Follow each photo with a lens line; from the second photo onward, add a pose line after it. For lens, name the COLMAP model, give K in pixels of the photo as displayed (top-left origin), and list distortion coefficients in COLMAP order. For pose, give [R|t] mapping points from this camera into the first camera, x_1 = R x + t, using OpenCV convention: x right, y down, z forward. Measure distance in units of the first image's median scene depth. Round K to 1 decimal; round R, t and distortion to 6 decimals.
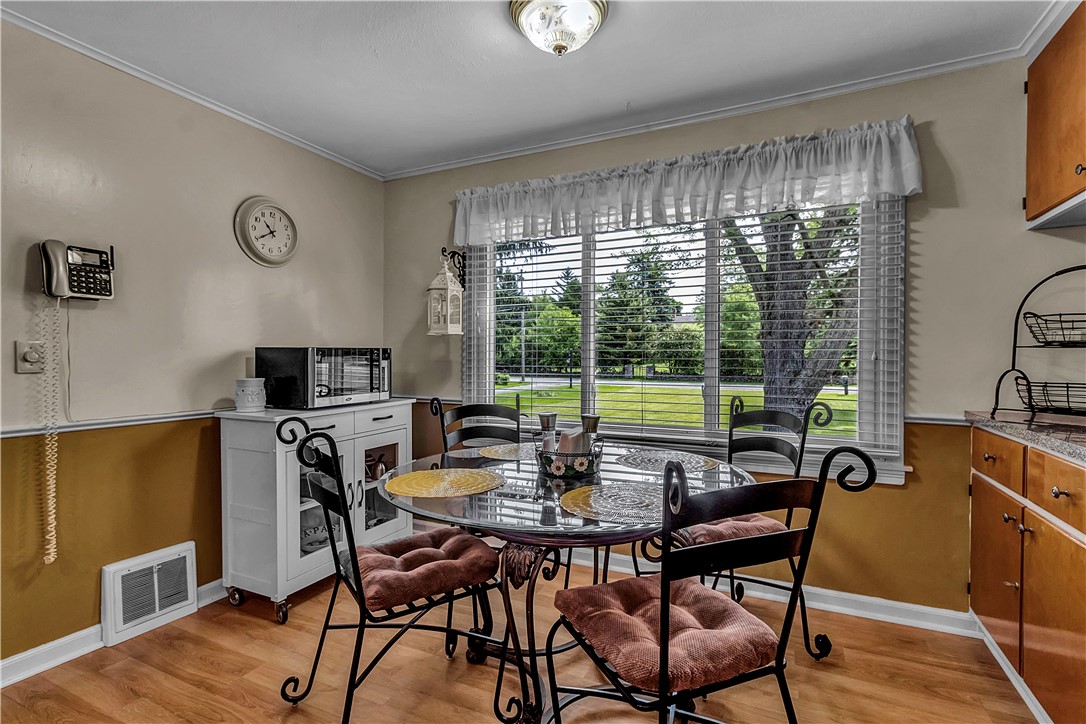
lens RADIAL K [[518.3, 0, 560.1], [0, 518.3, 362.6], [0, 0, 1]] dist [0.001974, 0.000379]
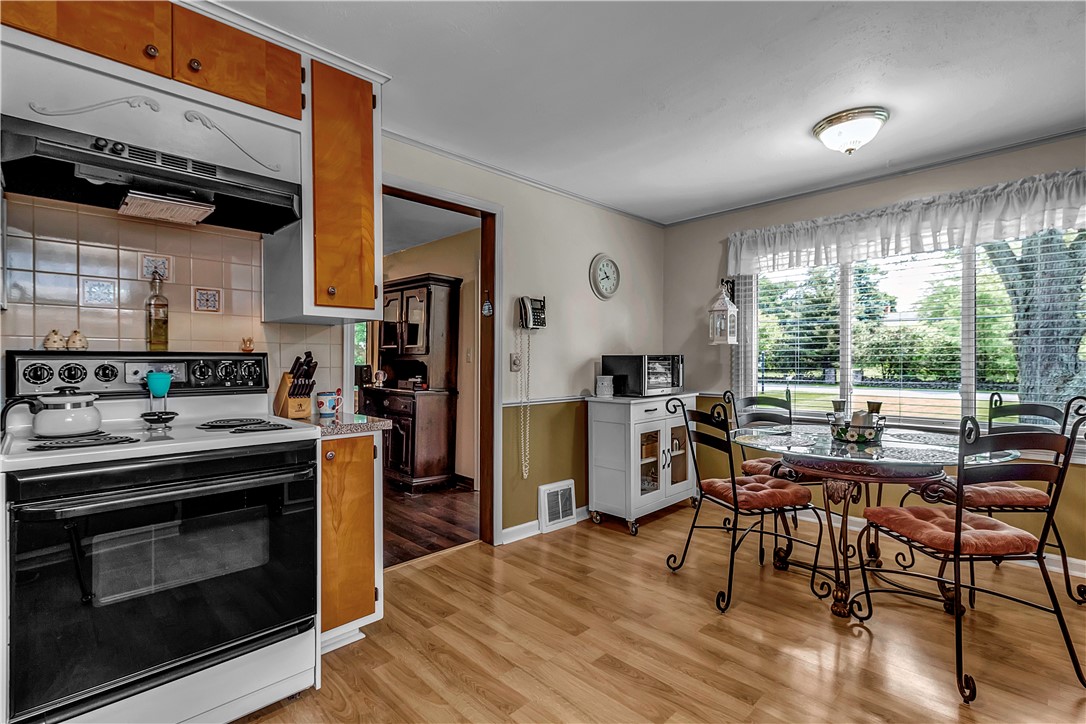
lens RADIAL K [[517.7, 0, 566.3], [0, 517.7, 364.8], [0, 0, 1]] dist [0.003763, 0.000428]
pose [[0.942432, -0.002623, -0.334387, -0.195532], [0.001301, 0.999990, -0.004178, 0.004061], [0.334395, 0.003503, 0.942426, -0.470276]]
